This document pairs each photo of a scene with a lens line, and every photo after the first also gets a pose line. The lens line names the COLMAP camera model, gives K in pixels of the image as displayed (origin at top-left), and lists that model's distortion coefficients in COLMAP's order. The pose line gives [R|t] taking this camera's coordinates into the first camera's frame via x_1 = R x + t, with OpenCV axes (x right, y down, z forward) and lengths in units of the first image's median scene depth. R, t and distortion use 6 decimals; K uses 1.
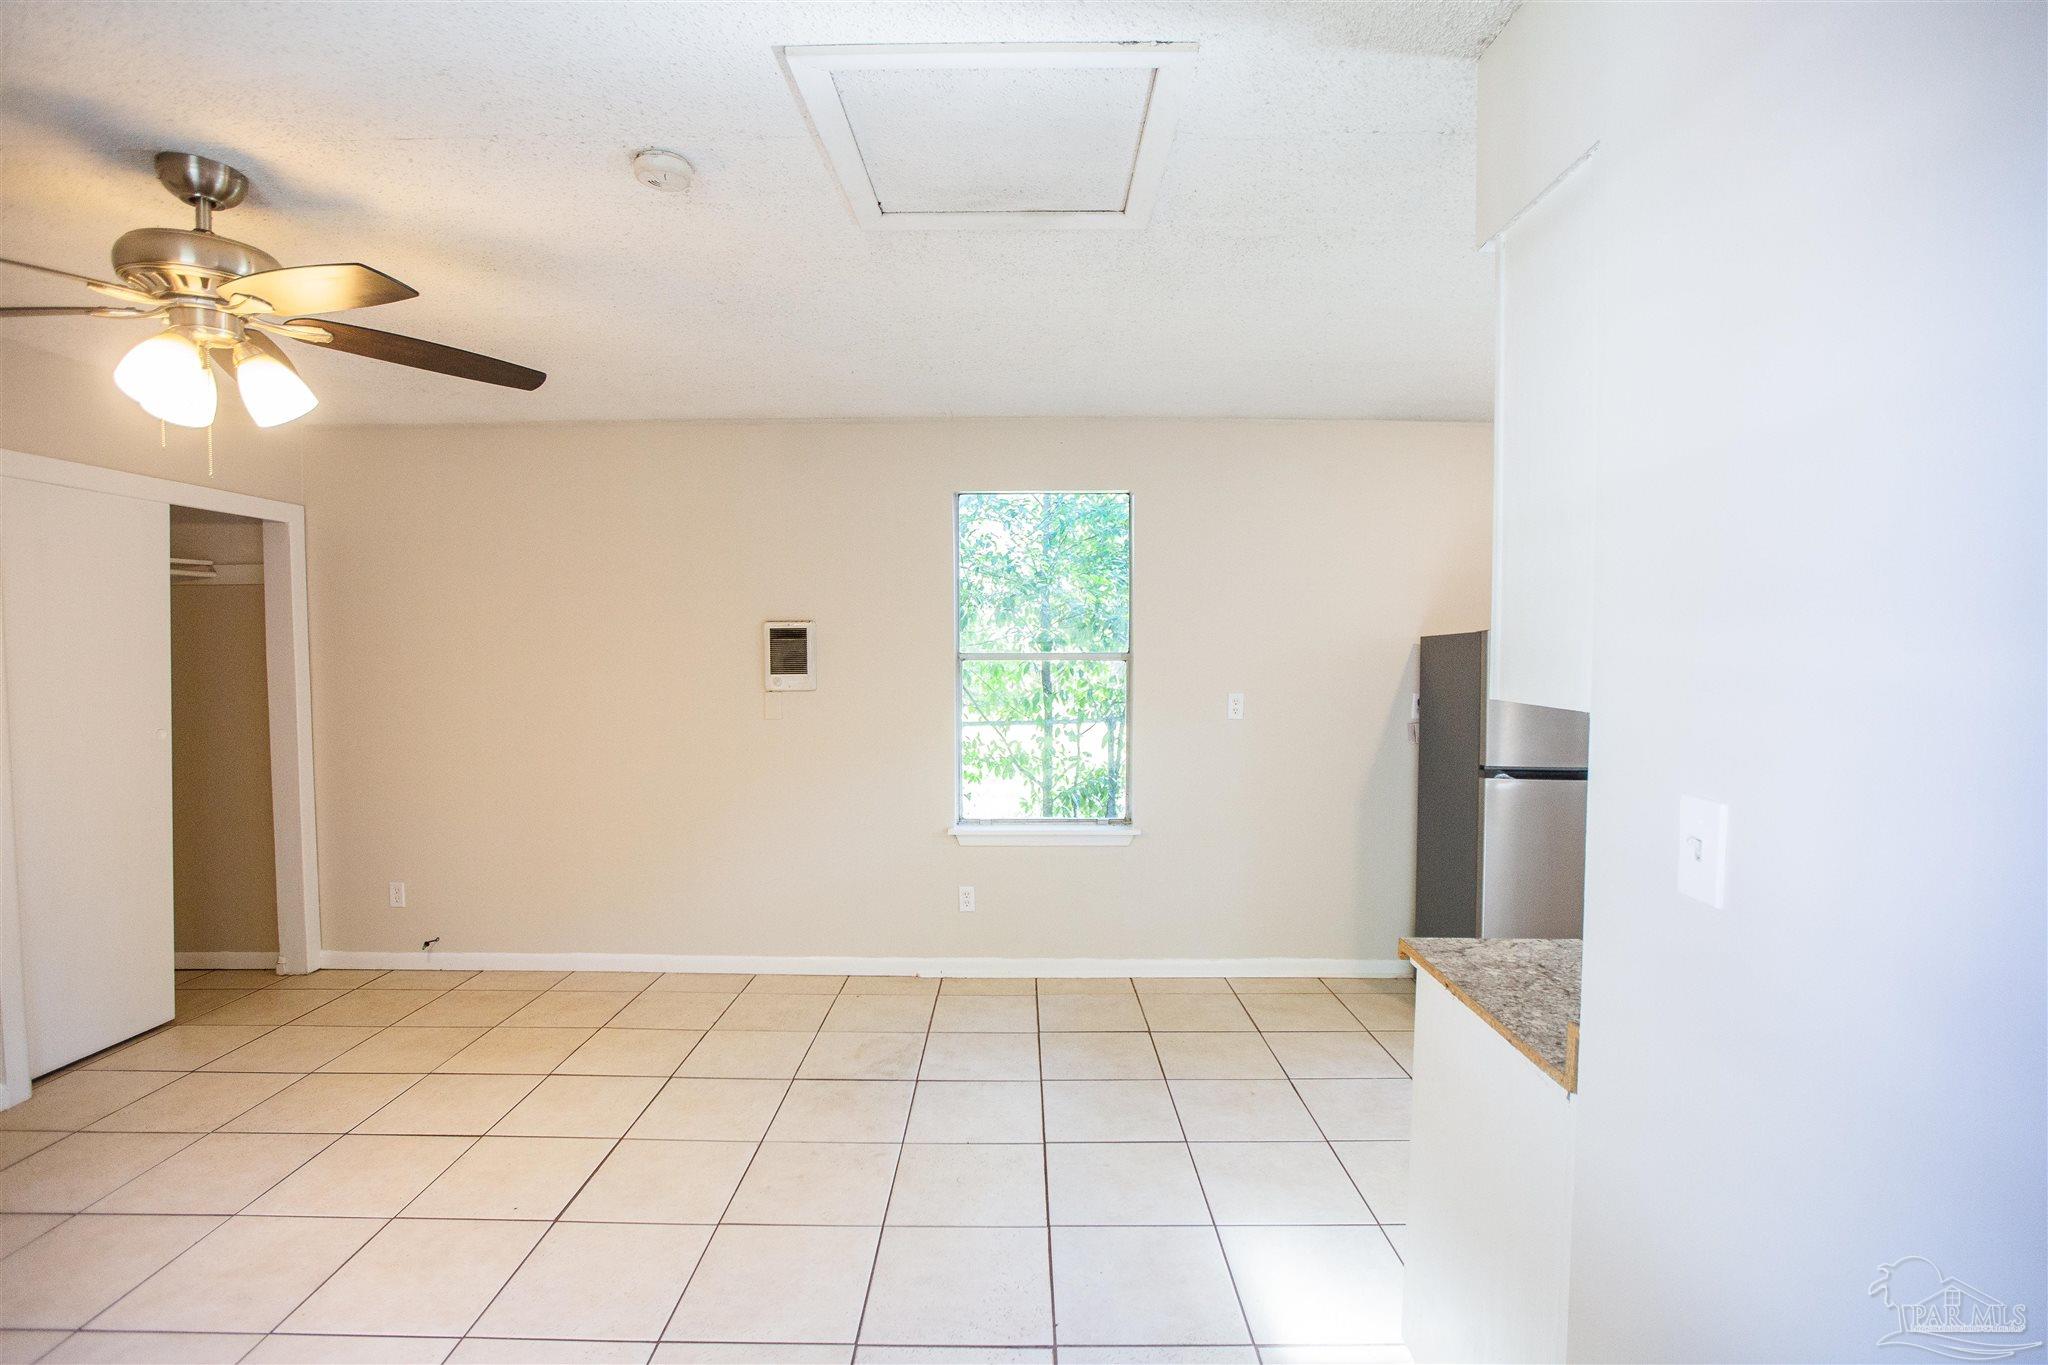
lens RADIAL K [[1015.2, 0, 1017.6], [0, 1015.2, 695.7], [0, 0, 1]] dist [-0.003335, 0.000070]
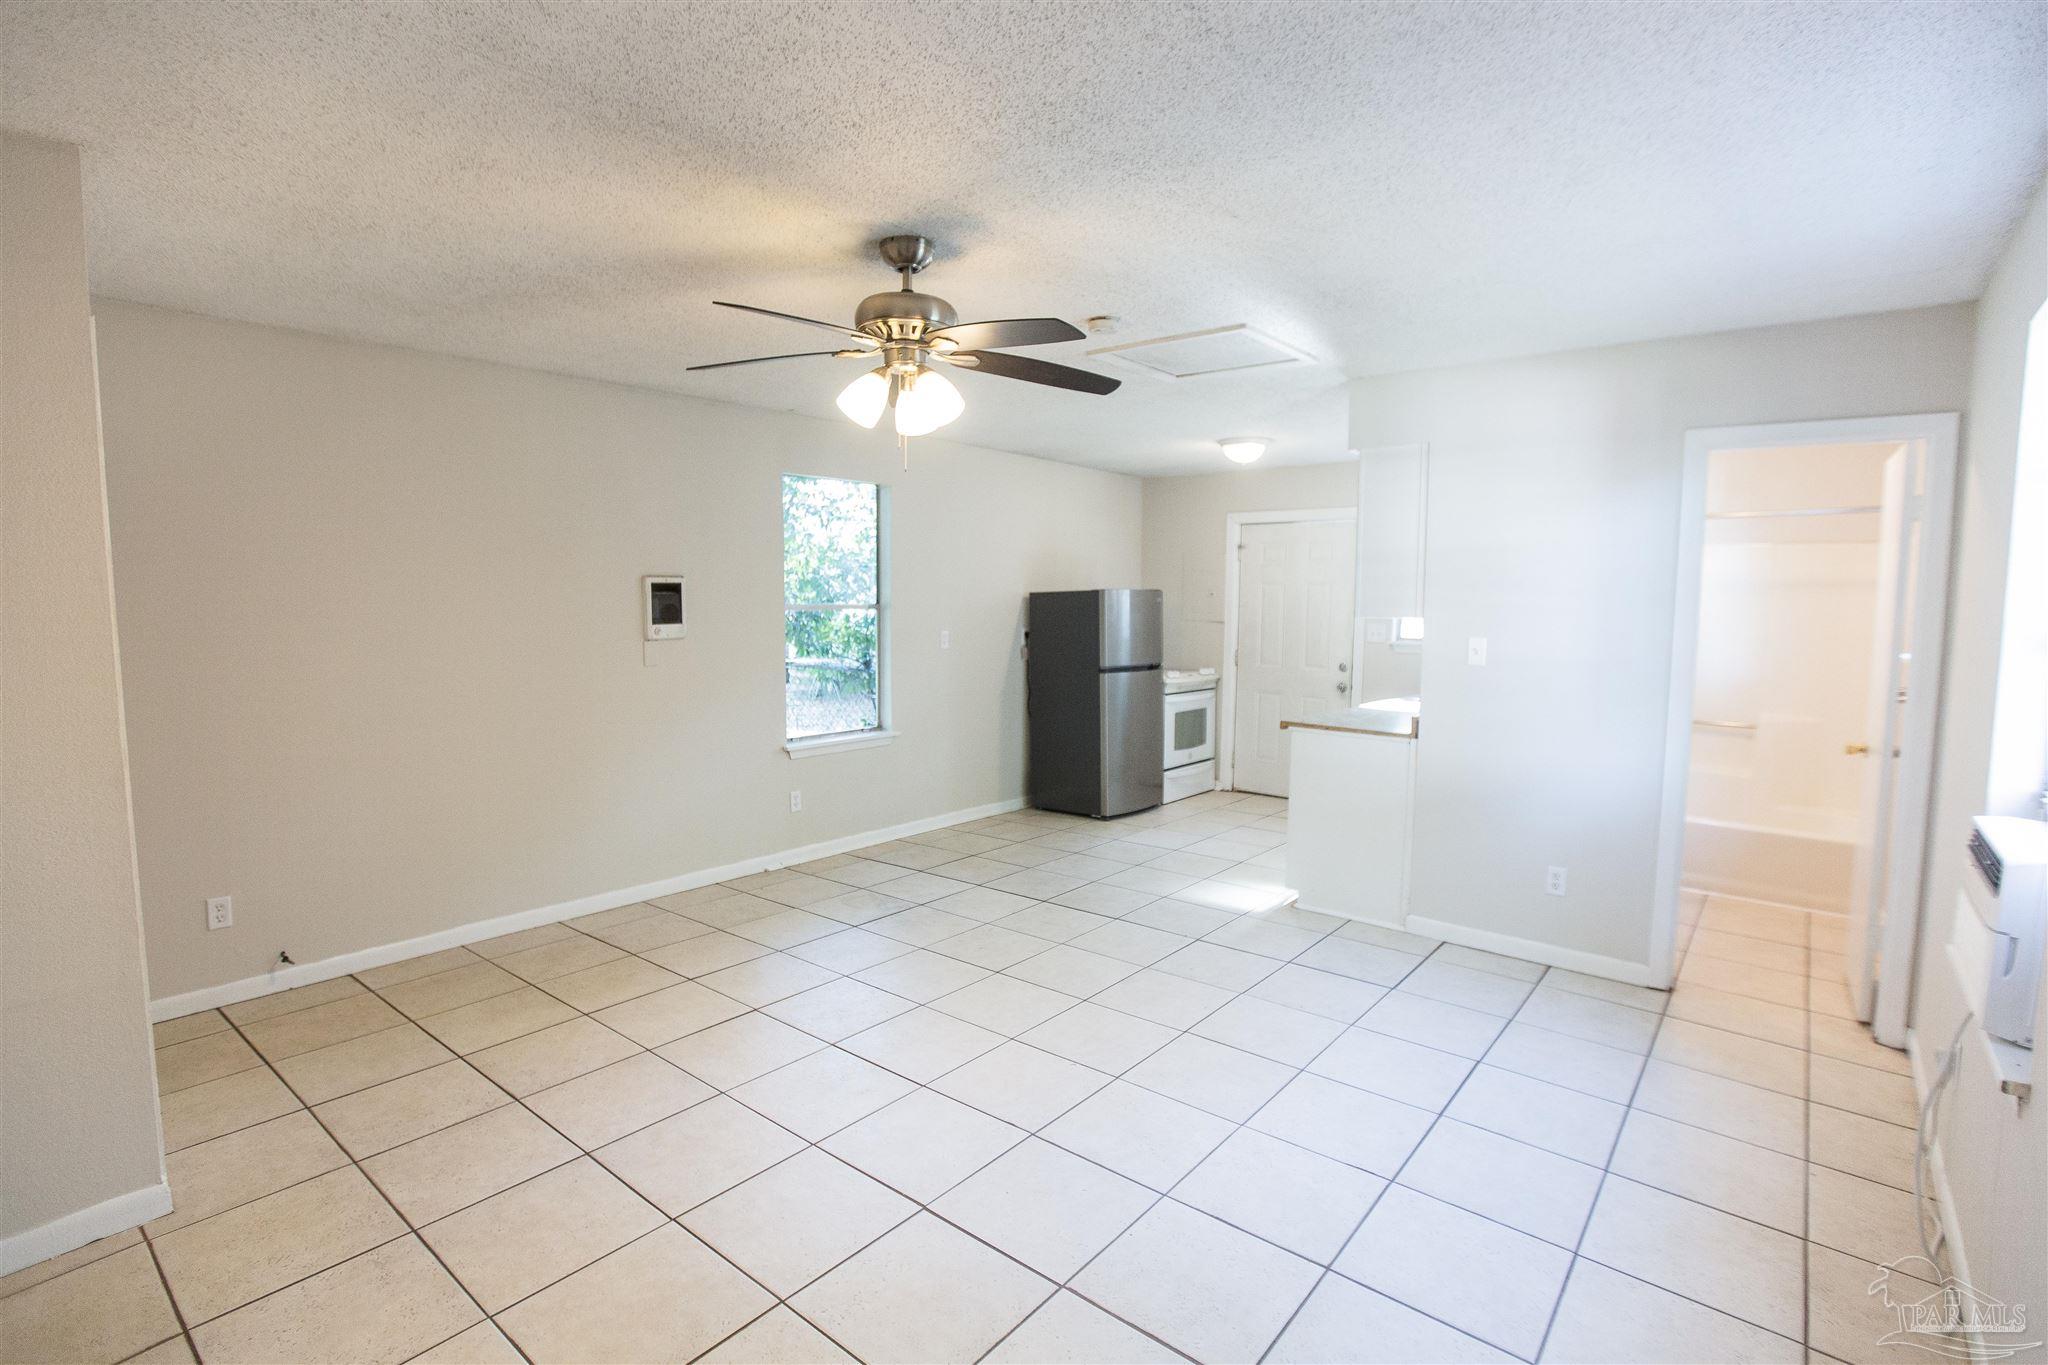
lens RADIAL K [[1015.2, 0, 1017.6], [0, 1015.2, 695.7], [0, 0, 1]] dist [-0.003335, 0.000070]
pose [[0.605659, -0.074044, 0.792272, -0.880366], [0.036220, 0.997195, 0.065507, -0.002202], [-0.794899, -0.010979, 0.606642, 0.023062]]
